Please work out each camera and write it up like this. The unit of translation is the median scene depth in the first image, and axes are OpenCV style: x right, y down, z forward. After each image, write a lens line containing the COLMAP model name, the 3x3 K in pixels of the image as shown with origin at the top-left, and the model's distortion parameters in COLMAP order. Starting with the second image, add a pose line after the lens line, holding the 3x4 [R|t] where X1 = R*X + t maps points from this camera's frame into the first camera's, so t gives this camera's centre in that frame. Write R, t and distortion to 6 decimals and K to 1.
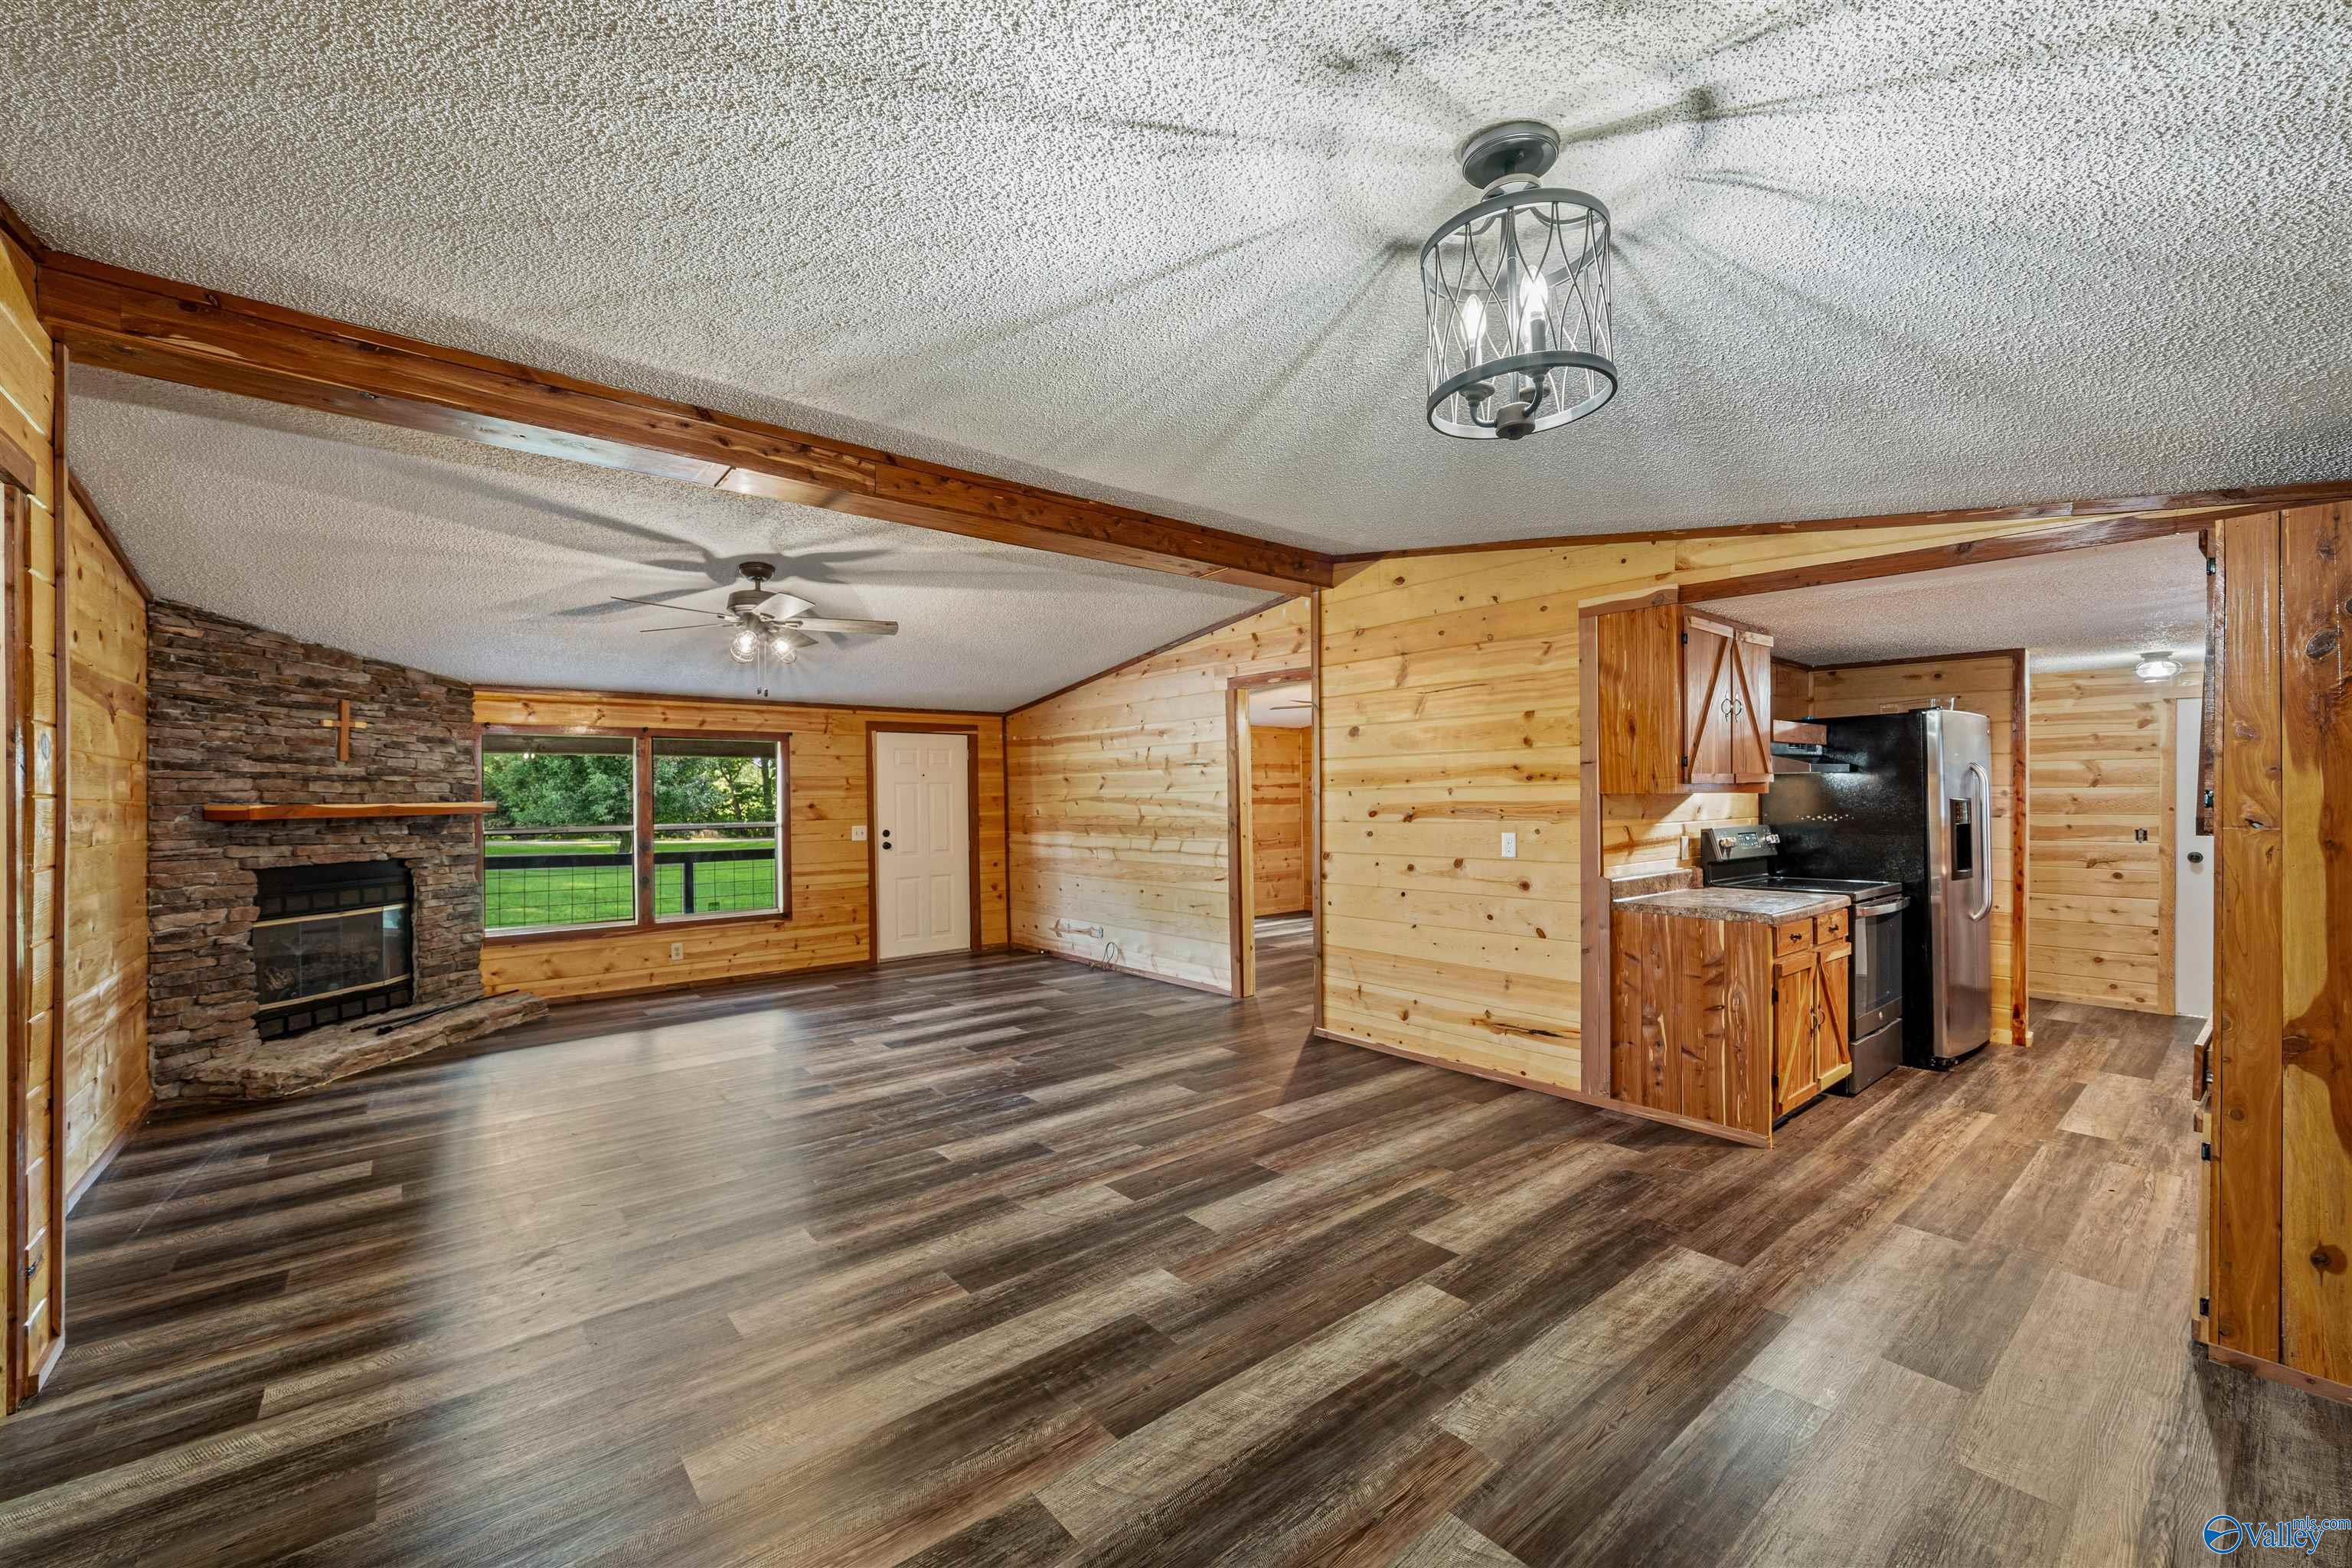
lens RADIAL K [[939.7, 0, 1166.9], [0, 939.7, 789.0], [0, 0, 1]] dist [-0.000104, -0.001159]
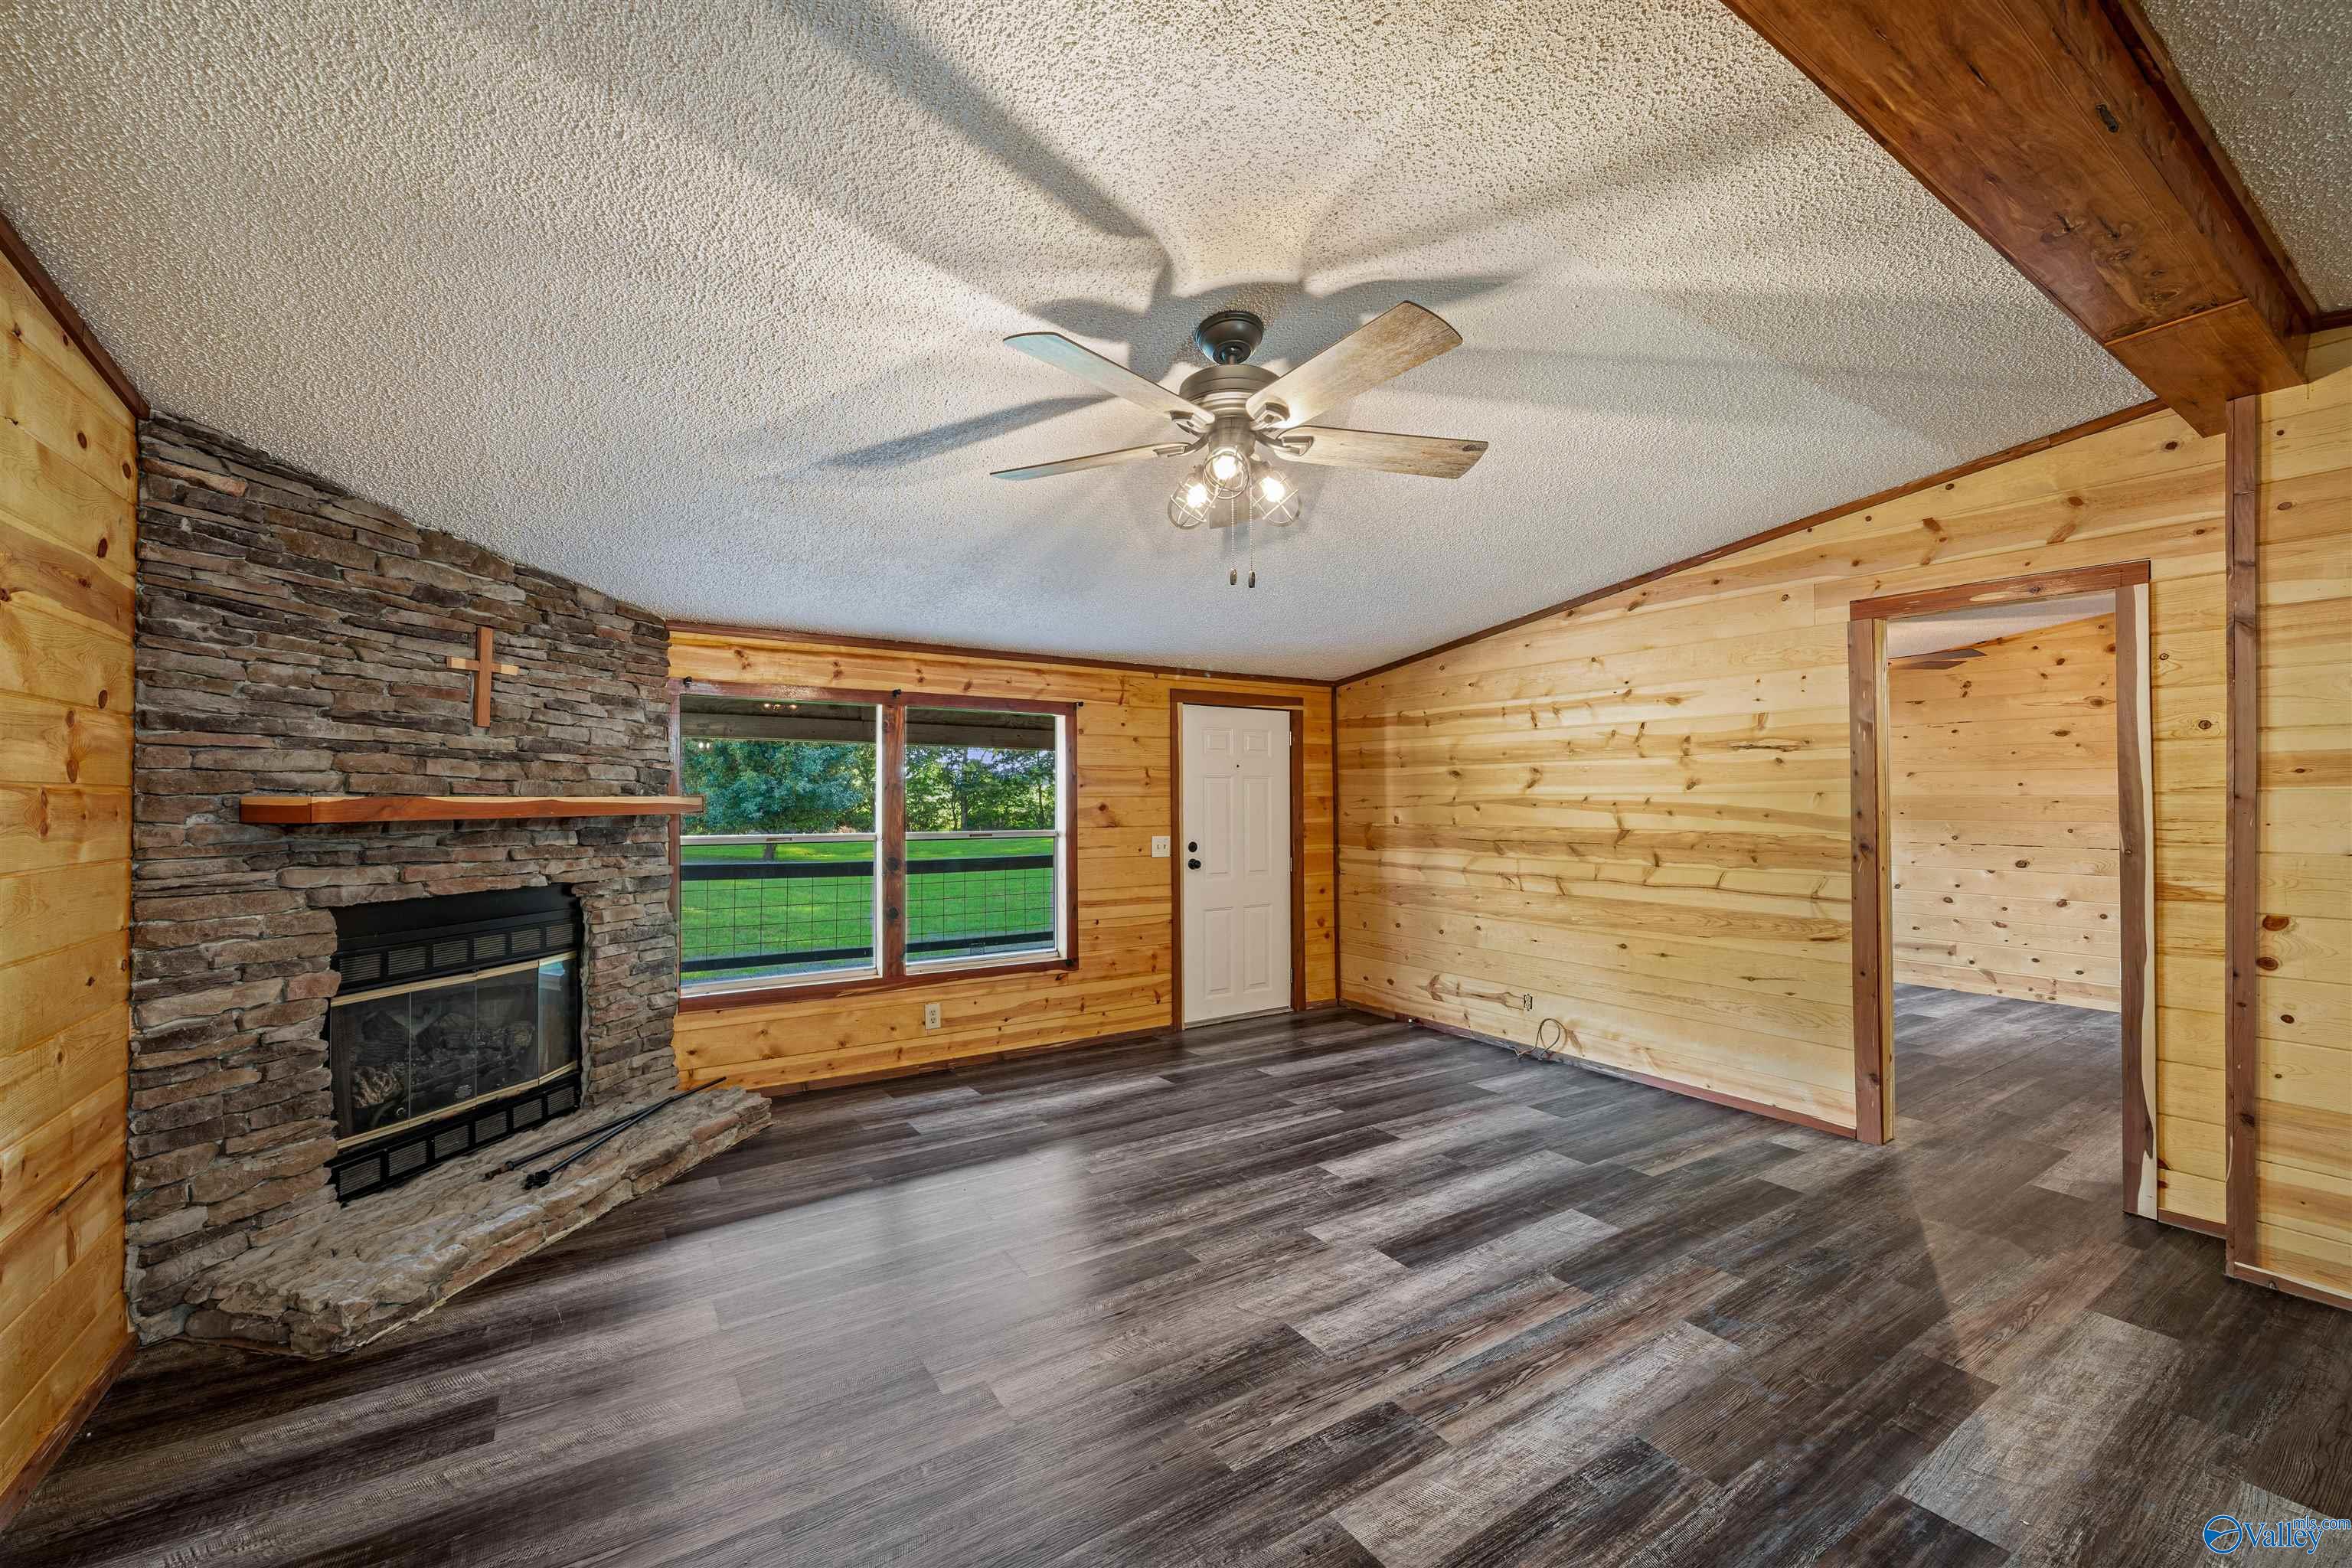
lens RADIAL K [[939.7, 0, 1166.8], [0, 939.7, 787.5], [0, 0, 1]] dist [-0.000104, -0.001159]
pose [[0.993130, 0.009568, -0.116625, -0.356513], [-0.010120, 0.999940, -0.004142, 0.007955], [0.116579, 0.005294, 0.993167, 0.437739]]
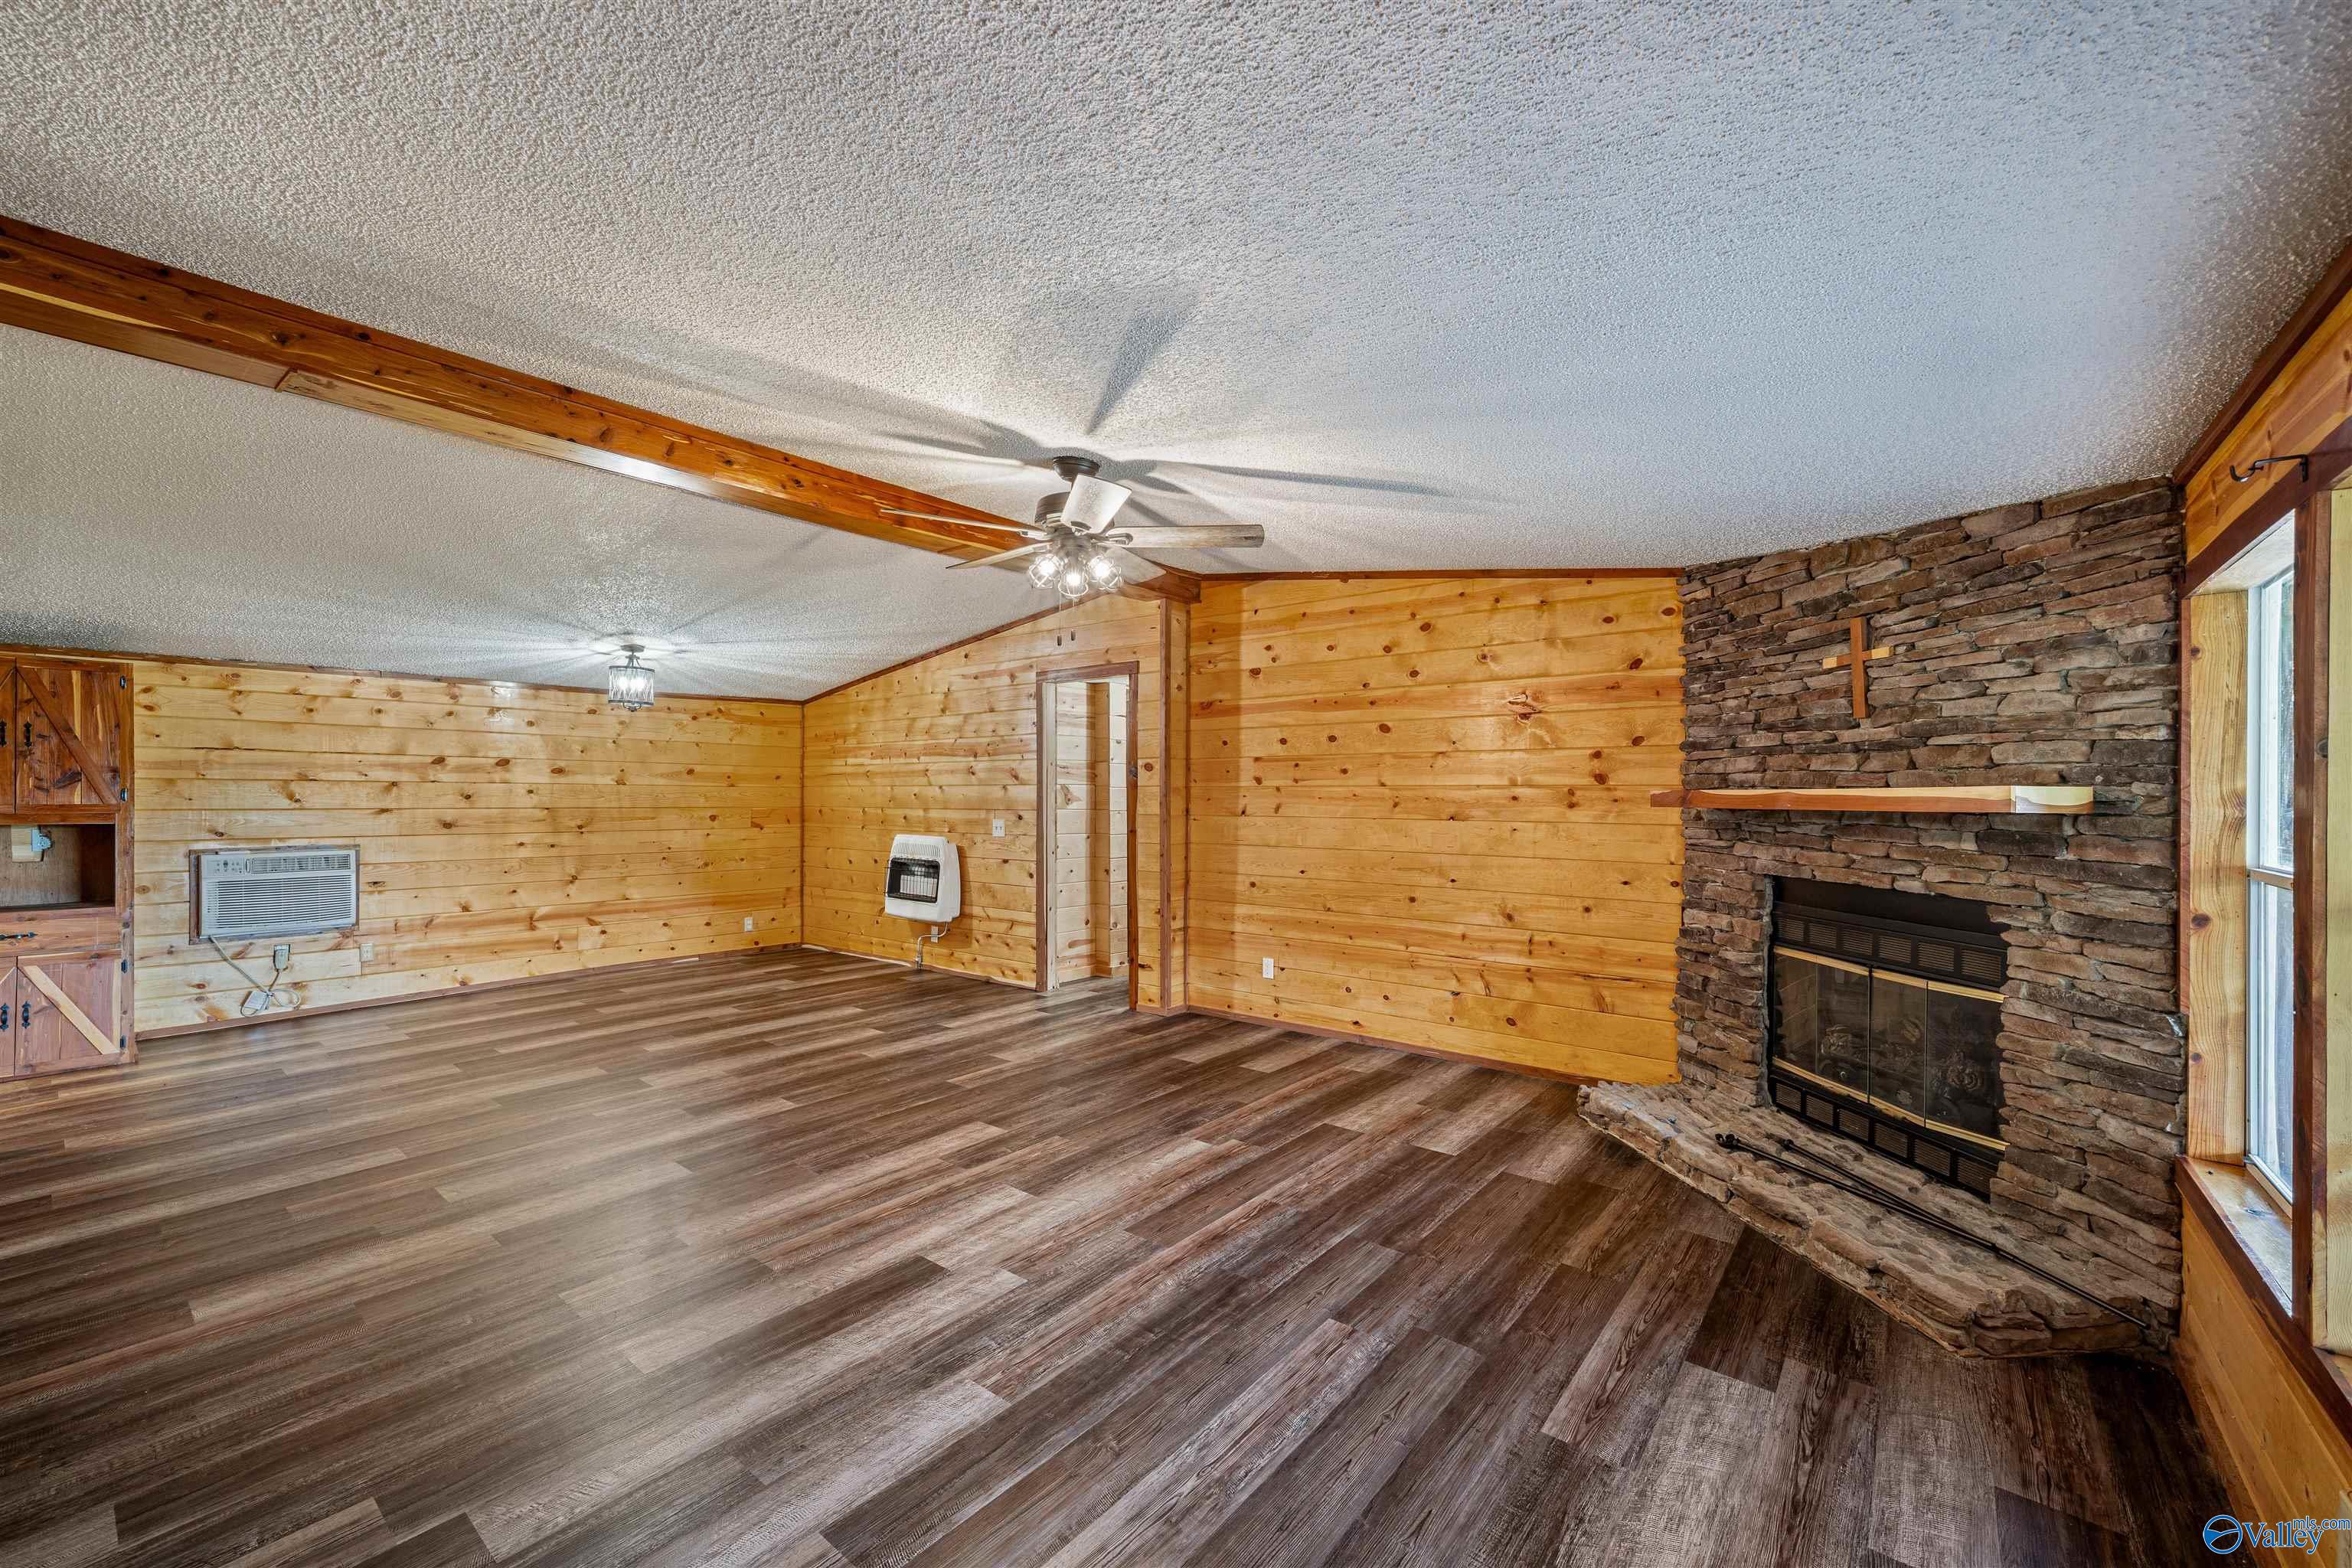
lens RADIAL K [[939.7, 0, 1171.7], [0, 939.7, 793.6], [0, 0, 1]] dist [-0.000104, -0.001159]
pose [[-0.979732, 0.007833, -0.200161, -0.316385], [0.009147, 0.999942, -0.005643, 0.017919], [0.200105, -0.007359, -0.979747, 1.494444]]
